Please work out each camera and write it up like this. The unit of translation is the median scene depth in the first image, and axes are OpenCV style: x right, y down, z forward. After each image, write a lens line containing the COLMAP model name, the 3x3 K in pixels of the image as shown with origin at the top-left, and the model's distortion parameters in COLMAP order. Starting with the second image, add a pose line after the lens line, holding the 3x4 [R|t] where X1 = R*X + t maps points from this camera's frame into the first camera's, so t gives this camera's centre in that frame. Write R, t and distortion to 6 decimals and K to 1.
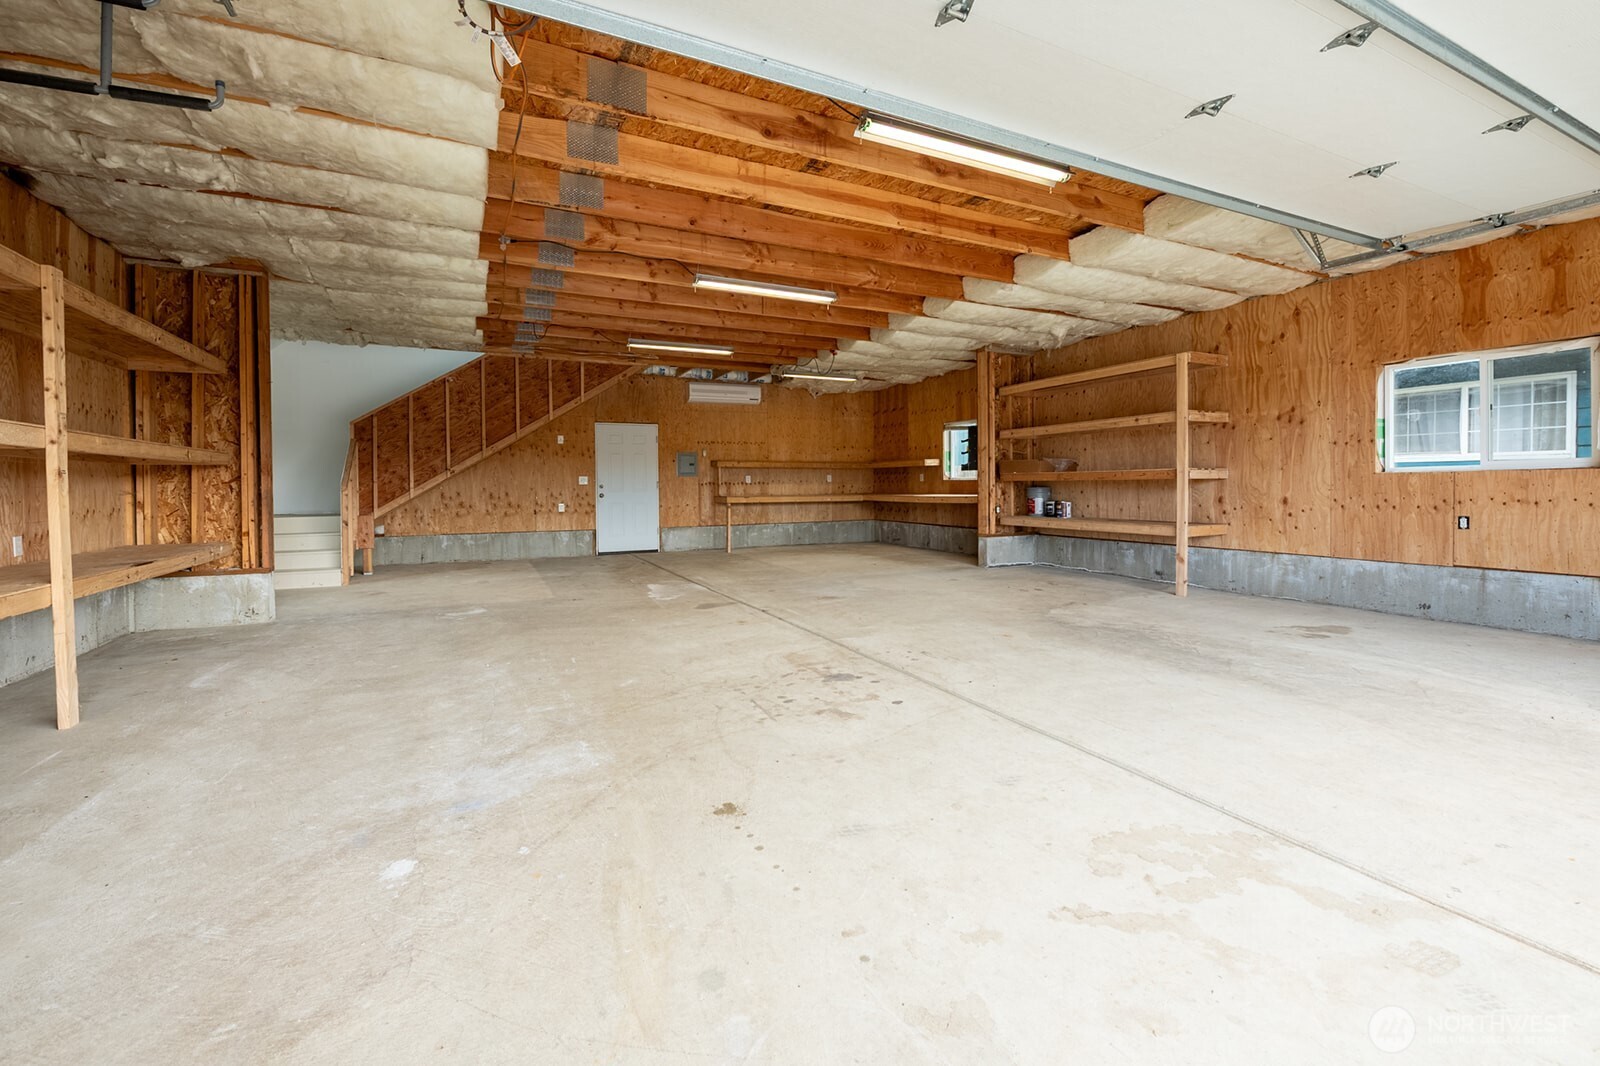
lens RADIAL K [[671.8, 0, 780.1], [0, 671.8, 498.3], [0, 0, 1]] dist [-0.010681, -0.000522]
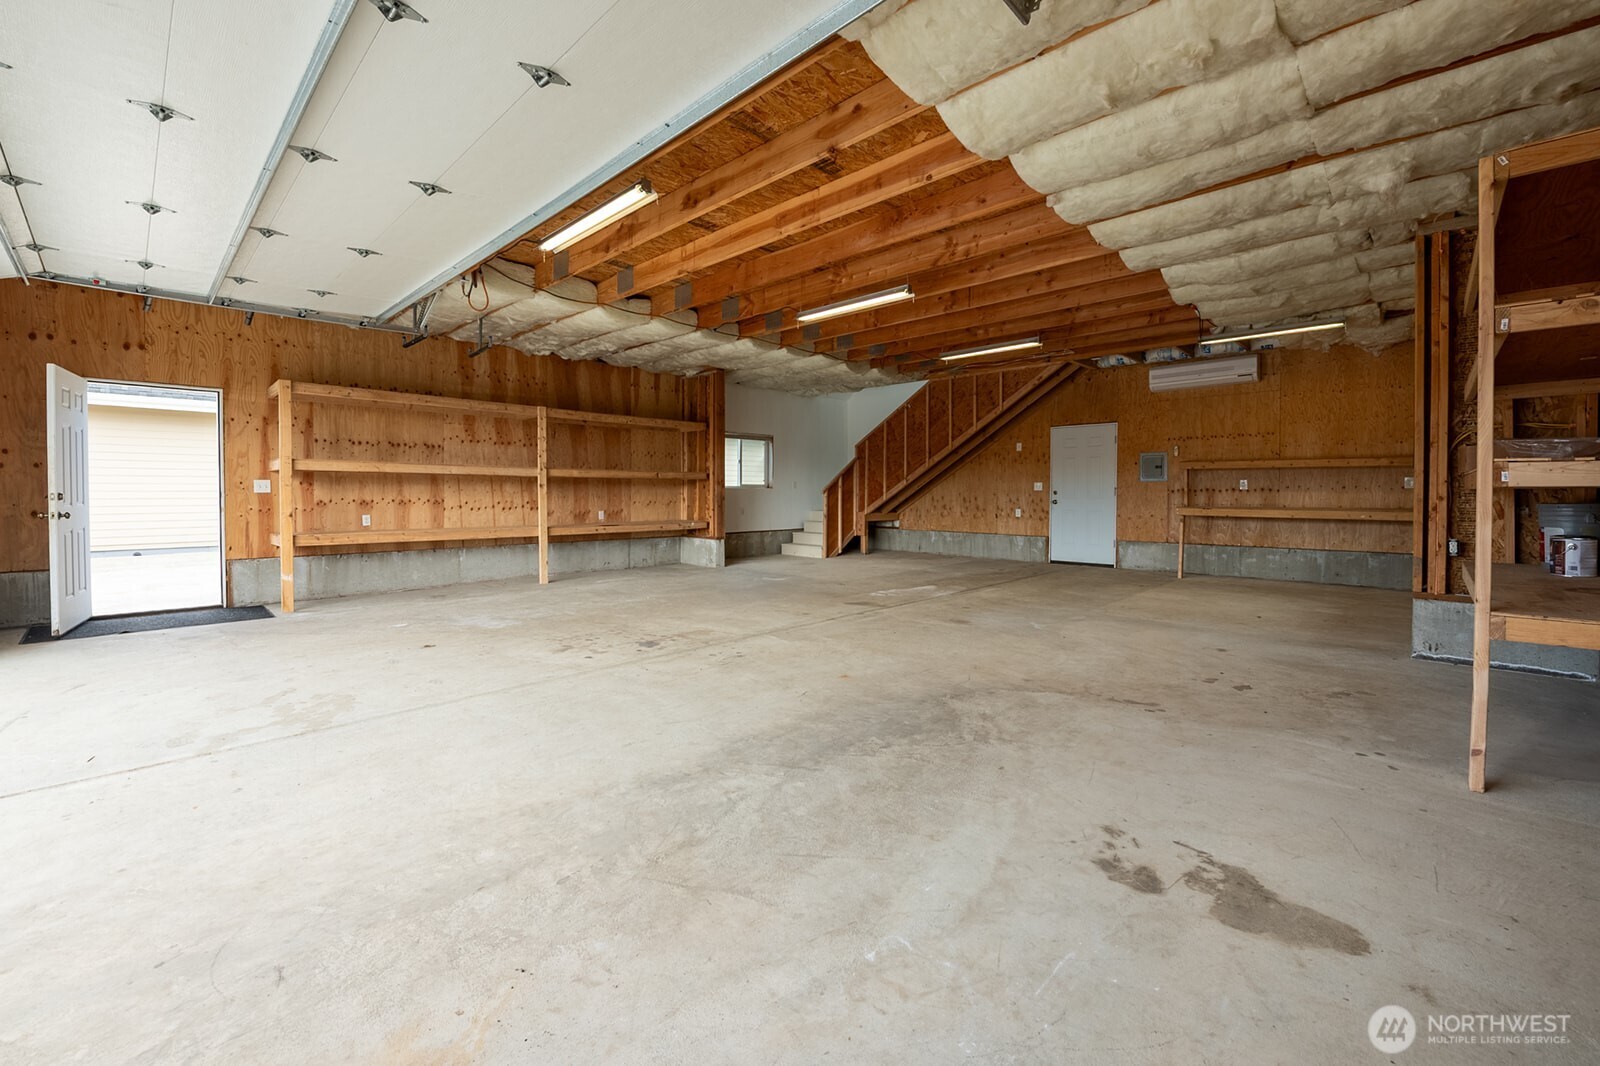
lens RADIAL K [[671.8, 0, 780.1], [0, 671.8, 498.3], [0, 0, 1]] dist [-0.010681, -0.000522]
pose [[0.326766, 0.017187, -0.944949, 0.520757], [-0.022839, 0.999686, 0.010285, -0.010282], [0.944829, 0.018221, 0.327056, 0.310653]]
